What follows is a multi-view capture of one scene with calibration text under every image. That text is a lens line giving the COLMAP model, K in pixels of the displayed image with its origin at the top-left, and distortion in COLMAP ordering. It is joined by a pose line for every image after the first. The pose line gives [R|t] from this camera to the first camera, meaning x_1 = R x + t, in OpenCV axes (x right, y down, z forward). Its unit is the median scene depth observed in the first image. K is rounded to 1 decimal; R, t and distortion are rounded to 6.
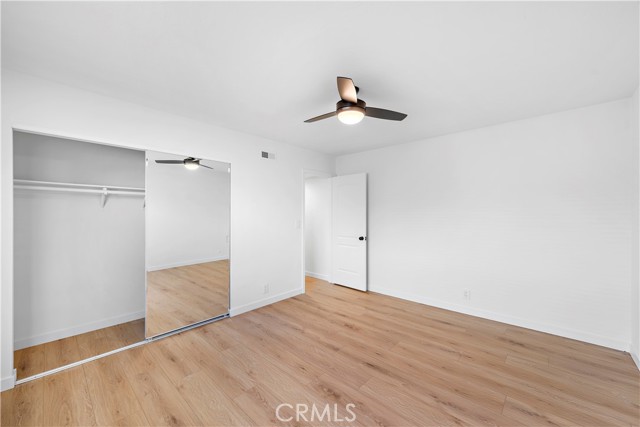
lens RADIAL K [[251.4, 0, 320.9], [0, 251.4, 215.2], [0, 0, 1]] dist [0.013998, -0.000166]
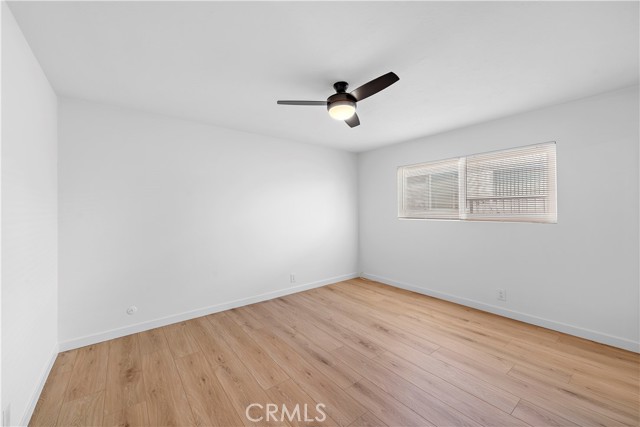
lens RADIAL K [[251.4, 0, 320.9], [0, 251.4, 215.2], [0, 0, 1]] dist [0.013998, -0.000166]
pose [[-0.987482, 0.008660, 0.157496, 0.050466], [0.012040, 0.999717, 0.020522, -0.003170], [-0.157273, 0.022161, -0.987306, 1.983639]]
